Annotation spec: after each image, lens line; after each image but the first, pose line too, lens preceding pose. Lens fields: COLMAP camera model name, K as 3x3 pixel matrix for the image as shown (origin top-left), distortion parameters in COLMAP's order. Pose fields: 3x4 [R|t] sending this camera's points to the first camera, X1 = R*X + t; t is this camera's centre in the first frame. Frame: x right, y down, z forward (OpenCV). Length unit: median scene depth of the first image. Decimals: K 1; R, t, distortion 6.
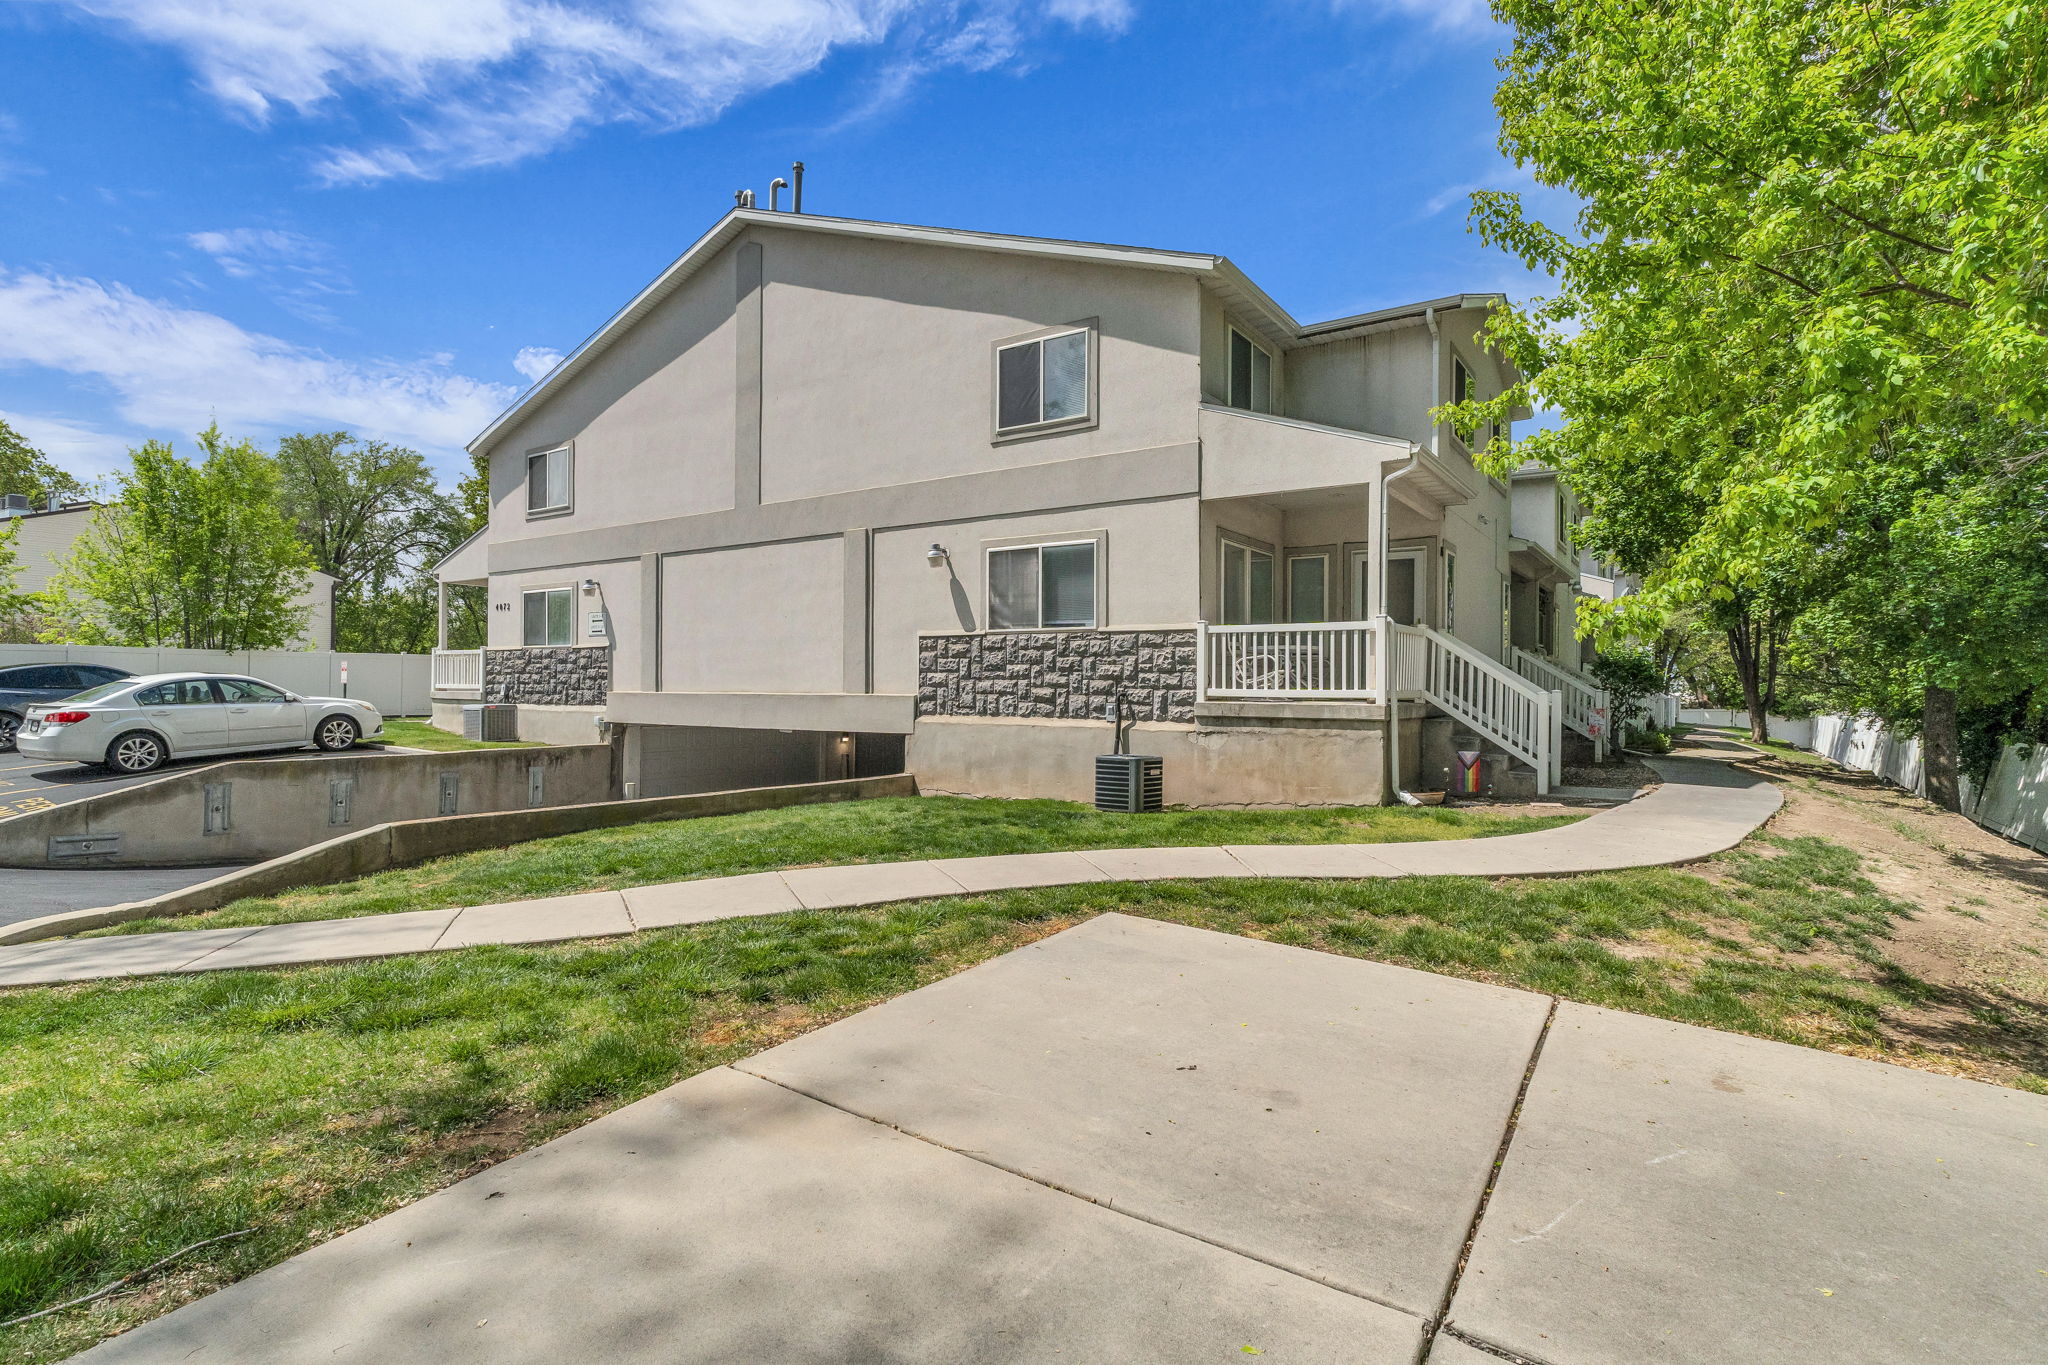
lens RADIAL K [[985.8, 0, 1030.5], [0, 985.8, 668.2], [0, 0, 1]] dist [0.004526, 0.000561]
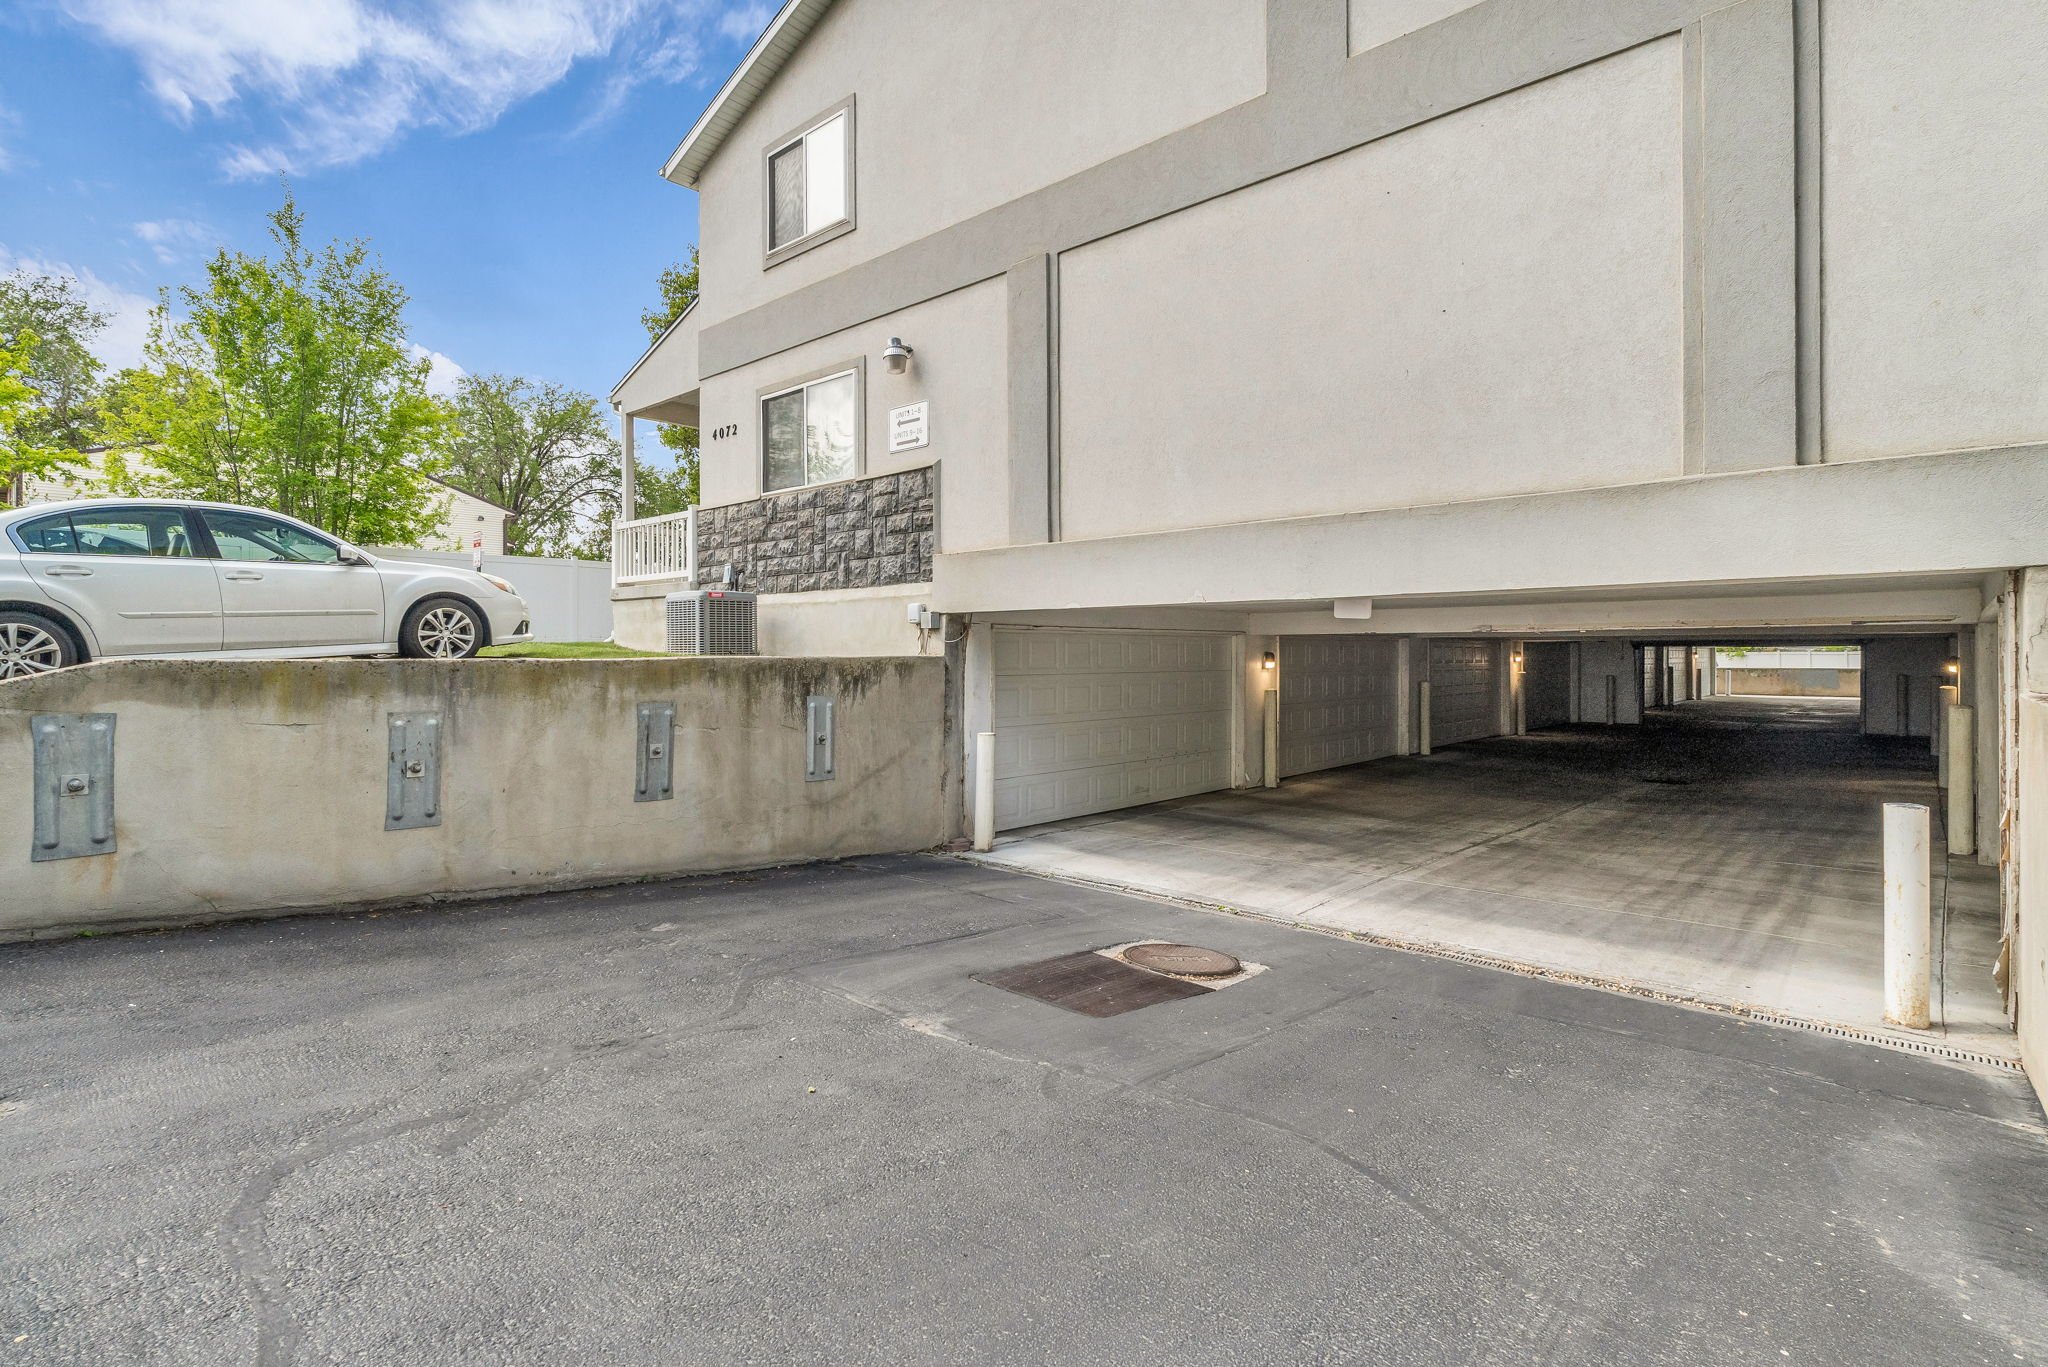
lens RADIAL K [[1001.9, 0, 1036.8], [0, 1001.9, 646.2], [0, 0, 1]] dist [0.002227, 0.000837]
pose [[0.989935, -0.010240, -0.141151, -0.292454], [0.012183, 0.999842, 0.012912, 0.063036], [0.140996, -0.014501, 0.989904, 0.476143]]
